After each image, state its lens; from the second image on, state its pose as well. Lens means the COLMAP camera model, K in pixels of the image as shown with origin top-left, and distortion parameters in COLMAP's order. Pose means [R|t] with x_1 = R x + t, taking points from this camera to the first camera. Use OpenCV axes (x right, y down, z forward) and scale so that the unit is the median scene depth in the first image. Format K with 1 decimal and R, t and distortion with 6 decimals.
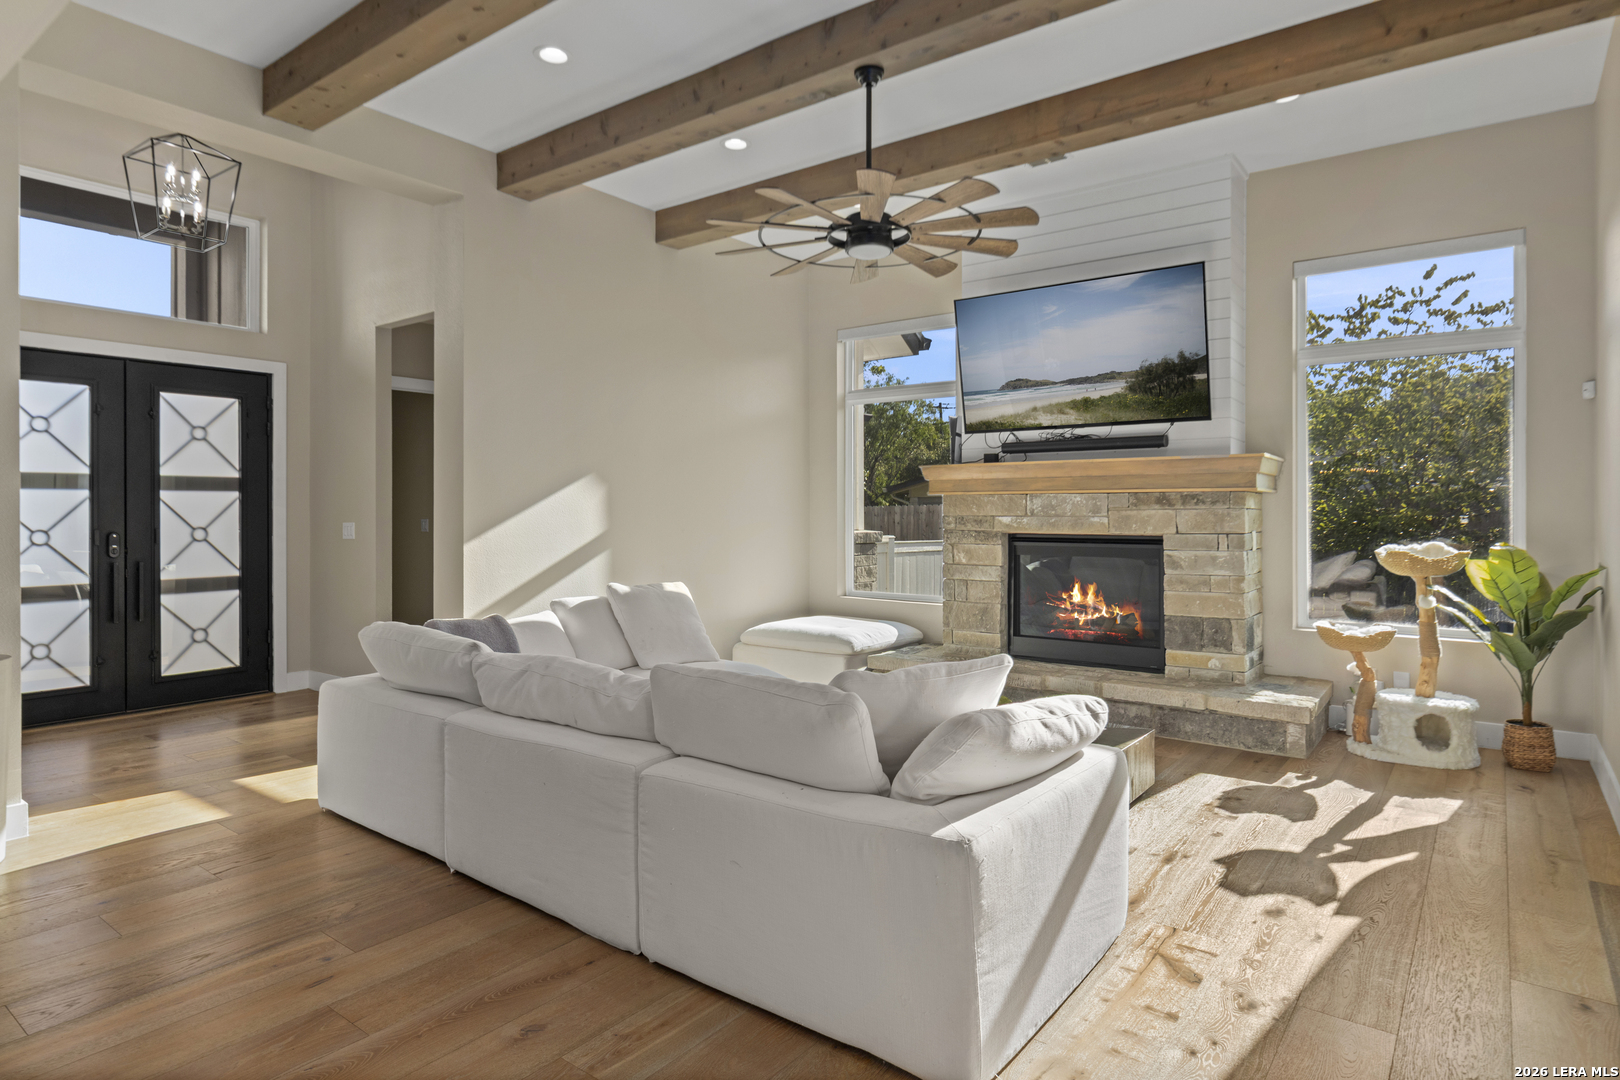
lens RADIAL K [[913.4, 0, 808.7], [0, 913.4, 541.9], [0, 0, 1]] dist [-0.008723, -0.003357]
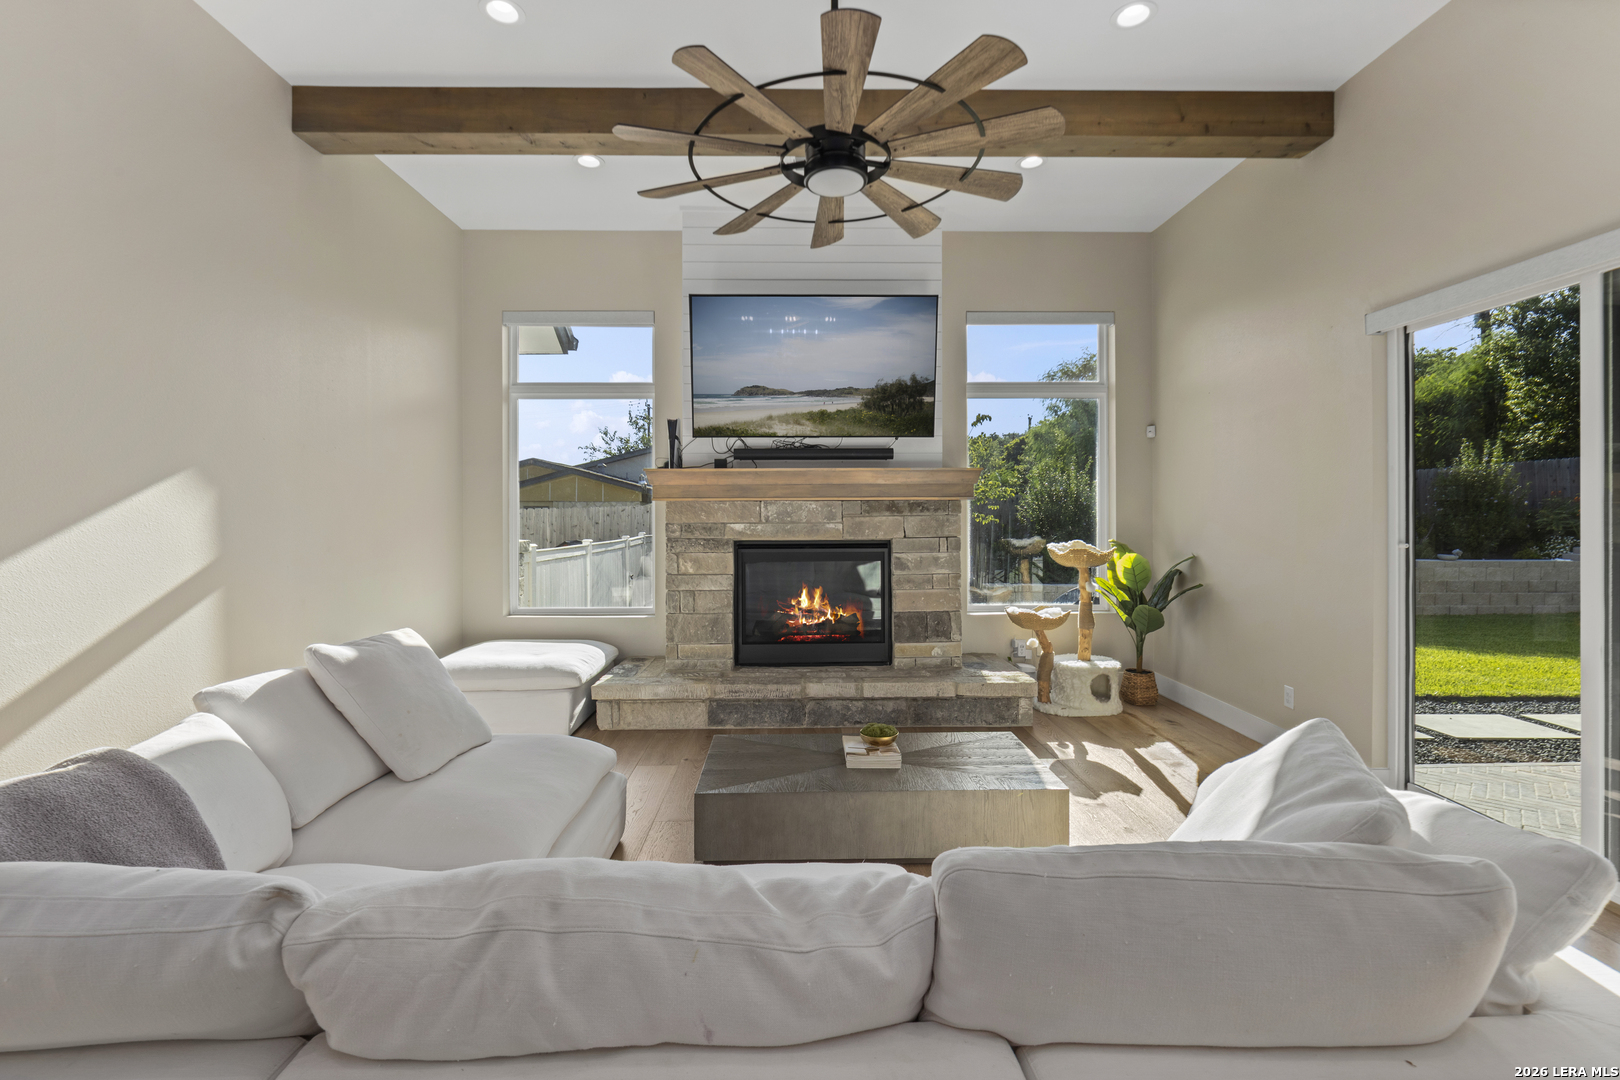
lens RADIAL K [[720.5, 0, 811.7], [0, 720.5, 522.7], [0, 0, 1]] dist [0.004775, -0.001490]
pose [[0.780109, -0.010479, 0.625556, -0.229258], [0.024623, 0.999599, -0.013961, -0.017971], [-0.625160, 0.026294, 0.780054, 0.378514]]
